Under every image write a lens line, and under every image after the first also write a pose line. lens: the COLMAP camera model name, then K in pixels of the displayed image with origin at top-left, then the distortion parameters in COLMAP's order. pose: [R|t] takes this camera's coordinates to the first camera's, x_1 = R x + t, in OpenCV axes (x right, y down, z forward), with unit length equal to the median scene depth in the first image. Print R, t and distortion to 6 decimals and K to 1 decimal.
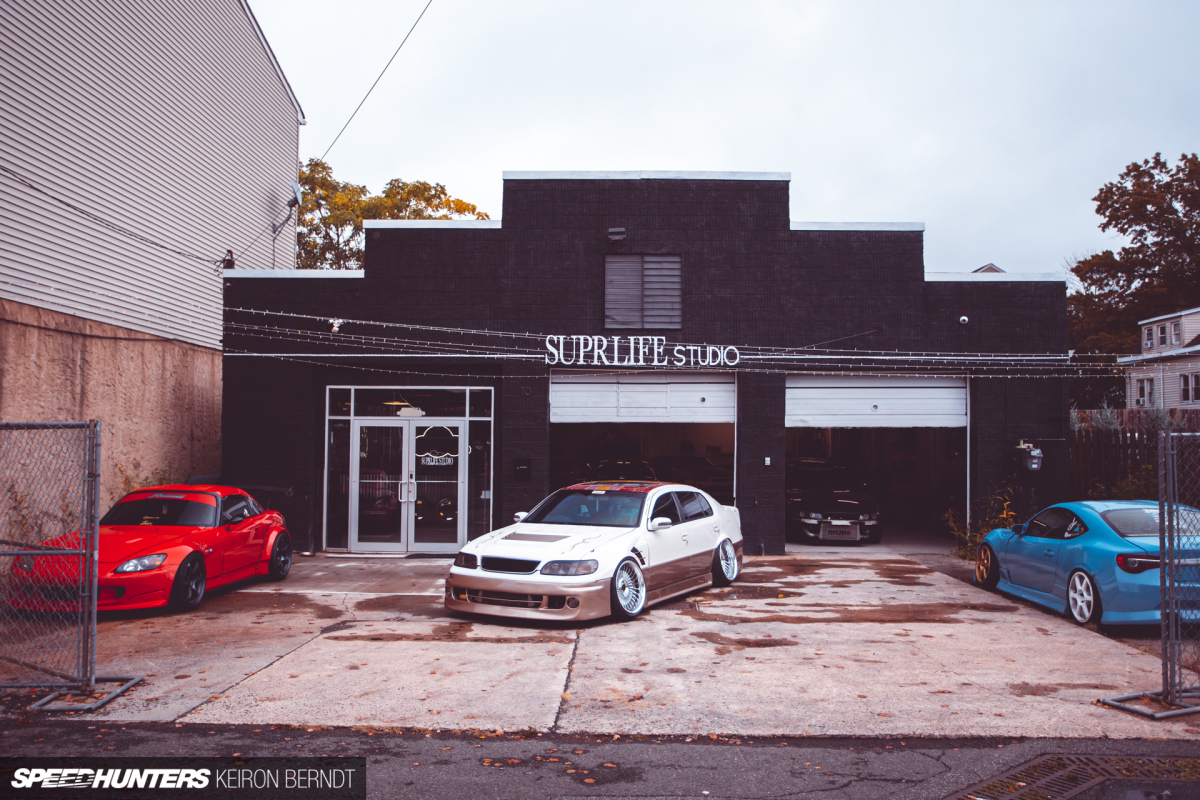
lens RADIAL K [[1018.6, 0, 598.5], [0, 1018.6, 398.6], [0, 0, 1]] dist [0.018299, 0.021758]
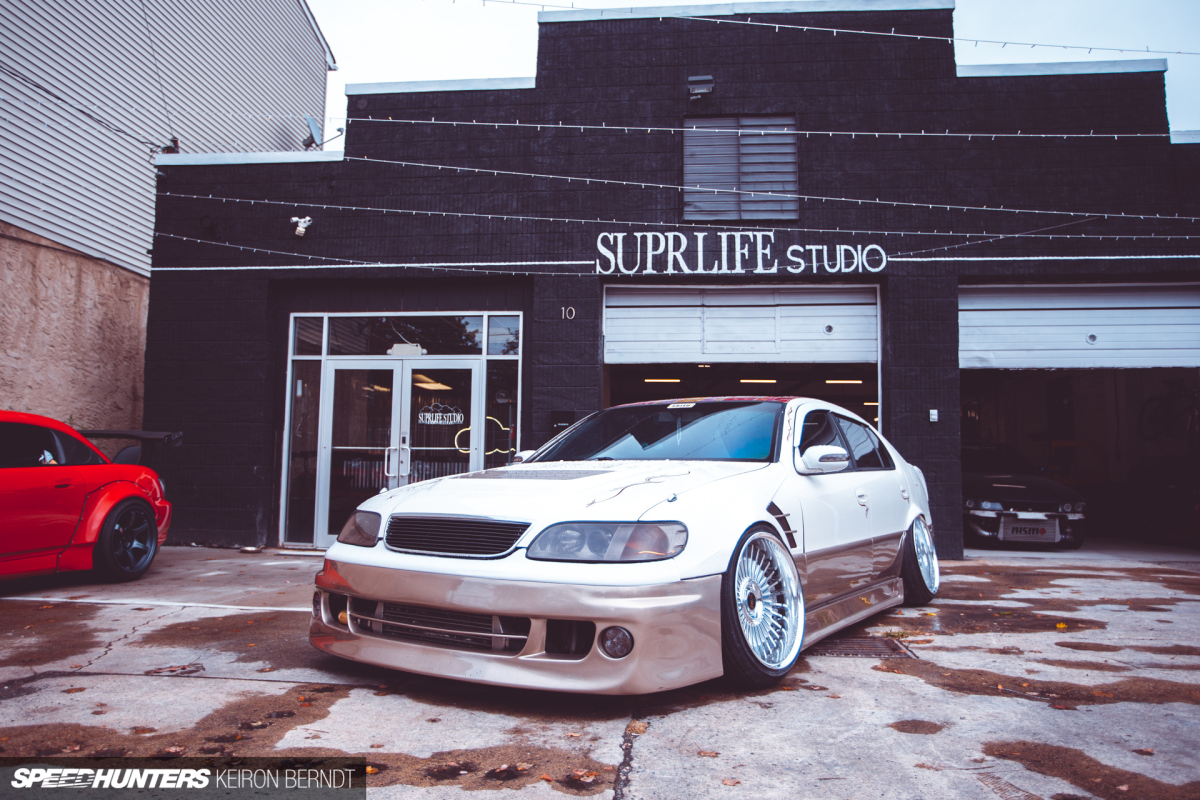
lens RADIAL K [[859.7, 0, 597.2], [0, 859.7, 400.3], [0, 0, 1]] dist [-0.013284, 0.014320]
pose [[0.996589, -0.003820, -0.082437, -0.004421], [-0.000811, 0.998426, -0.056071, 0.082674], [0.082521, 0.055946, 0.995018, 0.431440]]
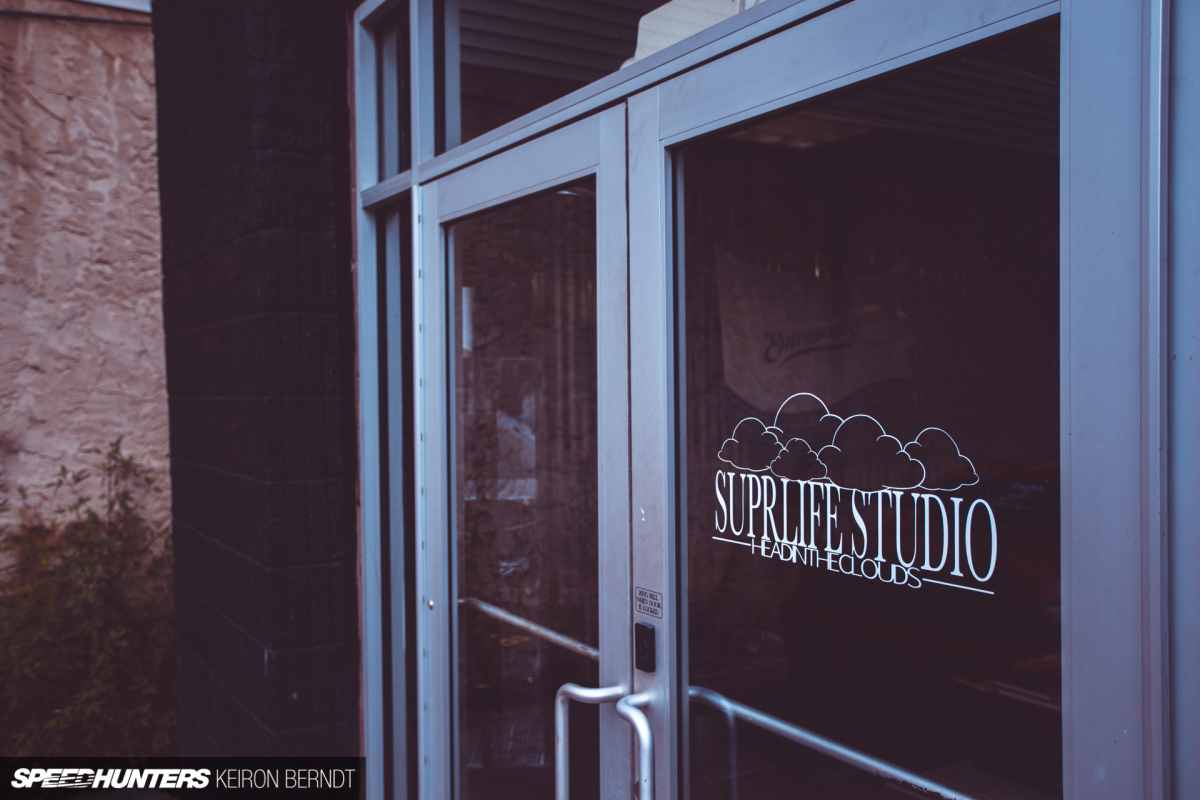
lens RADIAL K [[1062.4, 0, 600.1], [0, 1062.4, 401.4], [0, 0, 1]] dist [0.001890, 0.010659]
pose [[0.540313, 0.000263, -0.841464, -0.098714], [0.045398, 0.998534, 0.029463, 0.049123], [0.840239, -0.054120, 0.539509, 0.949192]]
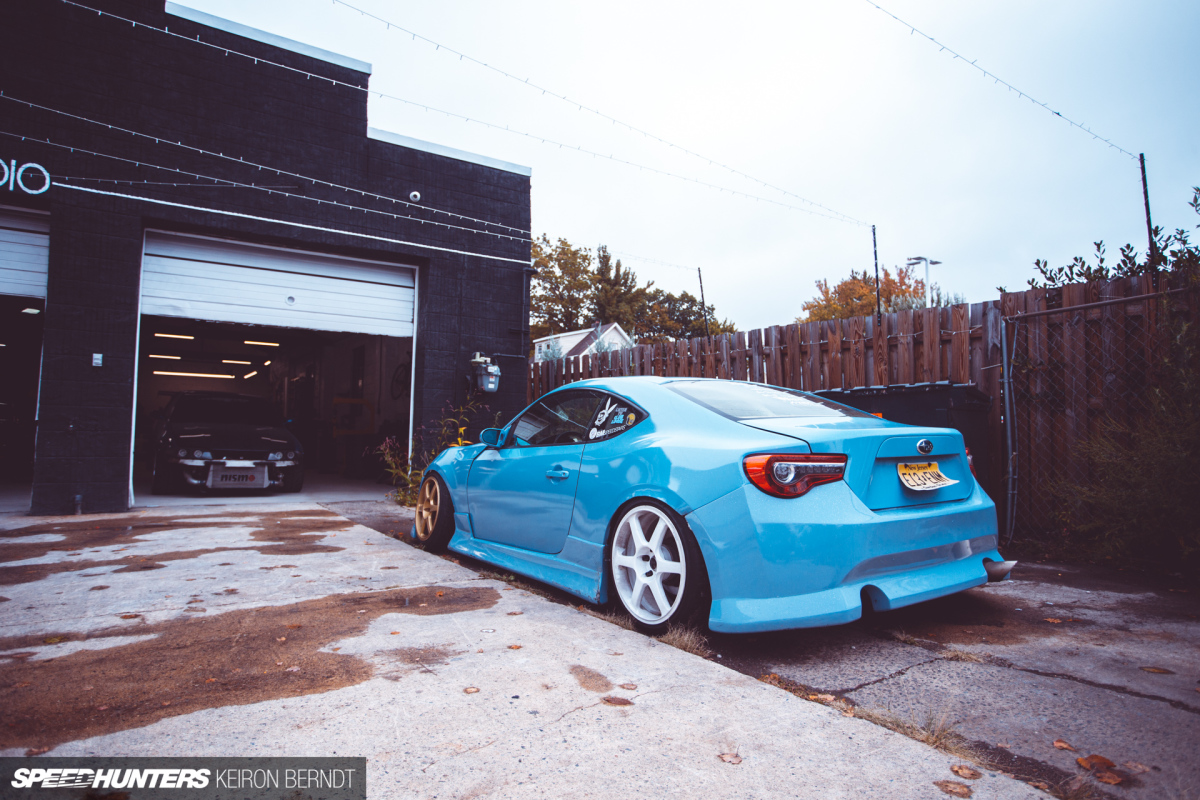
lens RADIAL K [[693.6, 0, 598.3], [0, 693.6, 400.3], [0, 0, 1]] dist [-0.033312, 0.009623]
pose [[0.824208, 0.036308, 0.565122, 0.182819], [-0.031951, 0.999334, -0.017605, 0.082976], [-0.565385, -0.003546, 0.824820, 0.490063]]
